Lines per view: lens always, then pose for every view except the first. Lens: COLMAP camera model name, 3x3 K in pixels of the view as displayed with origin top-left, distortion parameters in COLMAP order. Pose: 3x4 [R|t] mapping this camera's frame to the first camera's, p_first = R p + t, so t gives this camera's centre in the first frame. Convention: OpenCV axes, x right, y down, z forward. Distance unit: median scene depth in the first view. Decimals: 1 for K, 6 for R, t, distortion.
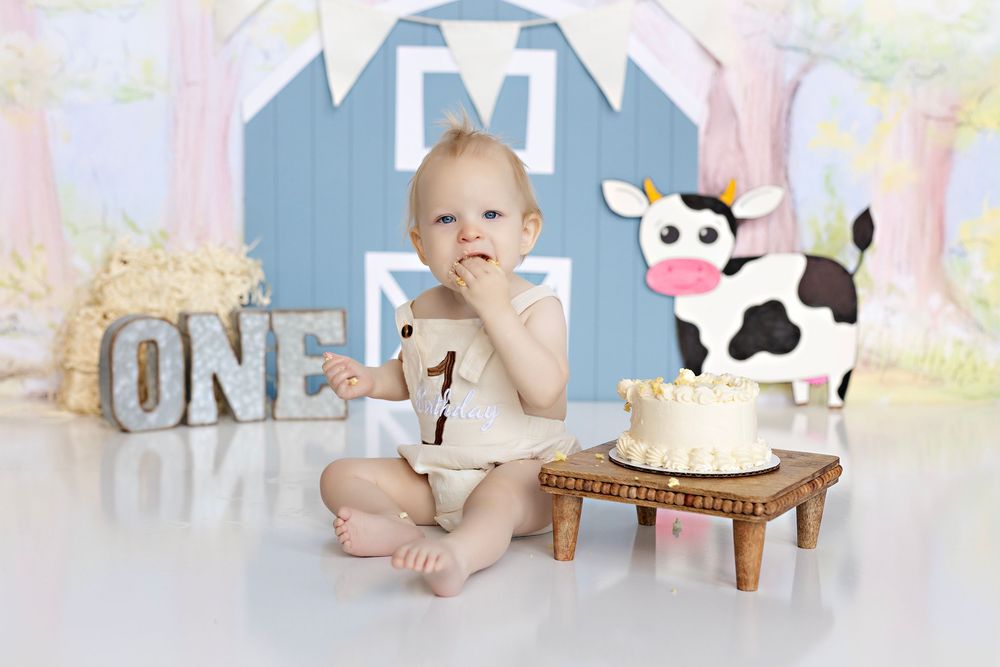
lens RADIAL K [[1406.5, 0, 498.1], [0, 1406.5, 332.3], [0, 0, 1]] dist [-0.004896, 0.000000]
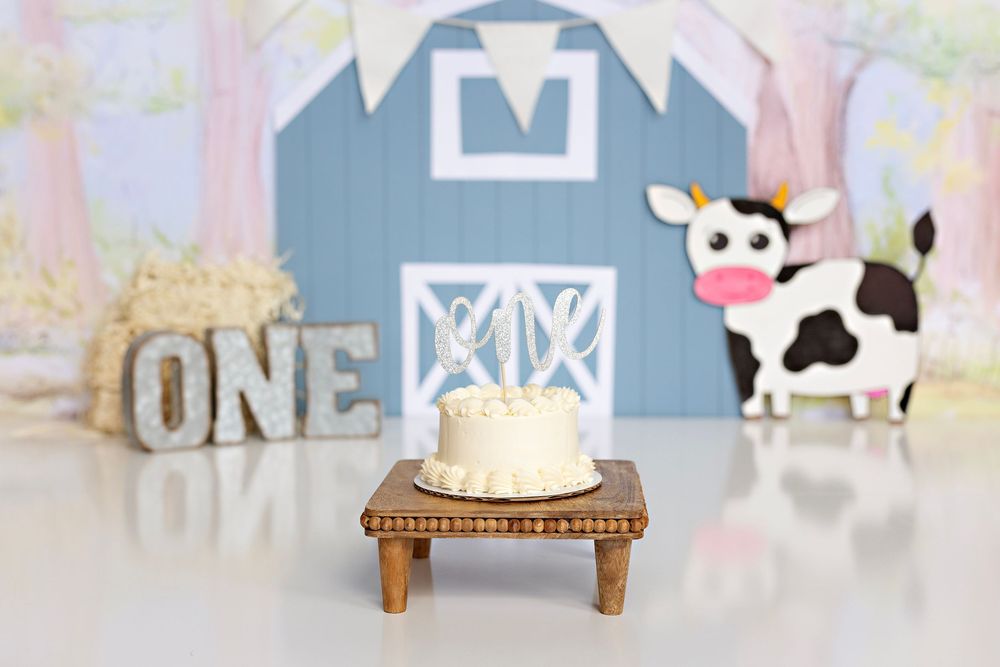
lens RADIAL K [[1406.5, 0, 502.8], [0, 1406.5, 331.7], [0, 0, 1]] dist [-0.004896, 0.000000]
pose [[0.998595, -0.010225, -0.051995, 0.024917], [0.009498, 0.999854, -0.014206, 0.003850], [0.052133, 0.013693, 0.998546, 0.041002]]
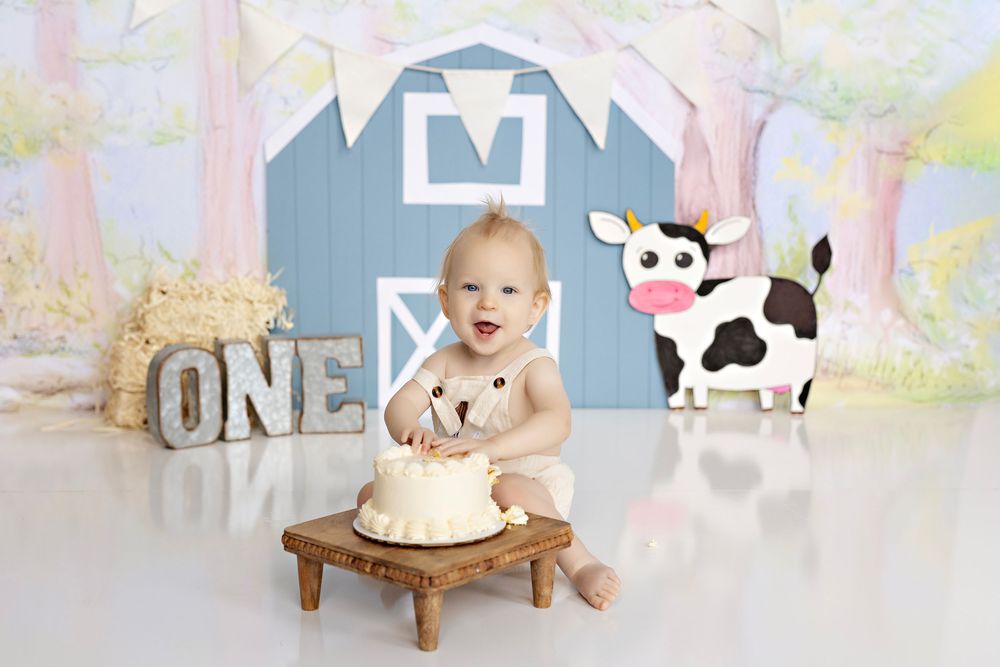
lens RADIAL K [[1406.5, 0, 504.8], [0, 1406.5, 333.3], [0, 0, 1]] dist [-0.004896, 0.000000]
pose [[0.999915, -0.008690, 0.009767, -0.004271], [0.008294, 0.999172, 0.039841, -0.056752], [-0.010105, -0.039757, 0.999158, -0.118504]]
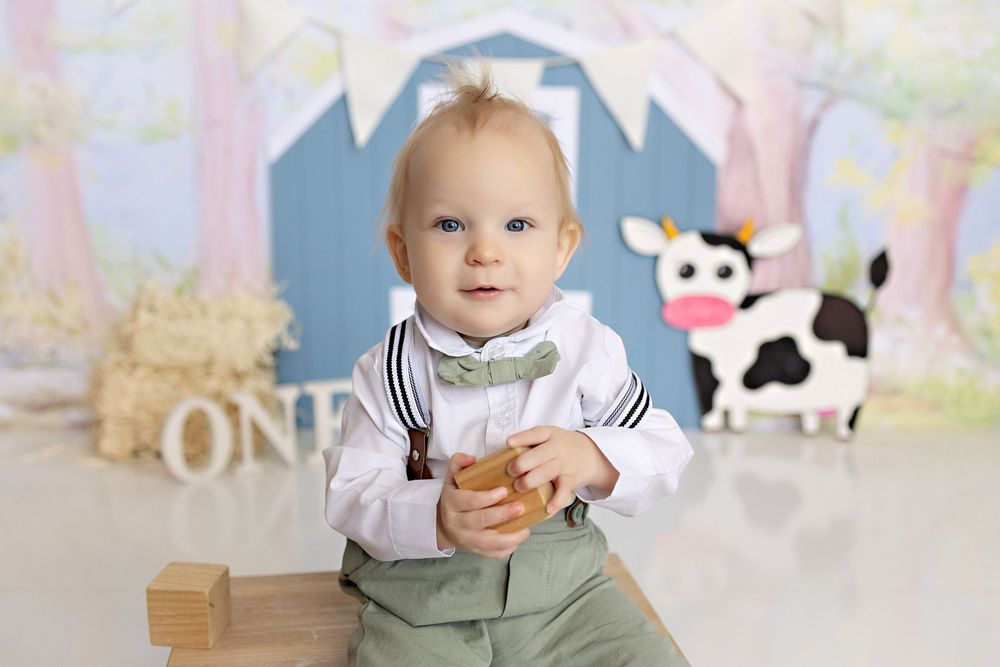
lens RADIAL K [[1012.1, 0, 498.6], [0, 1012.1, 331.0], [0, 0, 1]] dist [0.012827, 0.000000]
pose [[0.999992, -0.001437, -0.003699, -0.013044], [0.001845, 0.993597, 0.112971, -0.110529], [0.003513, -0.112977, 0.993591, 0.260675]]
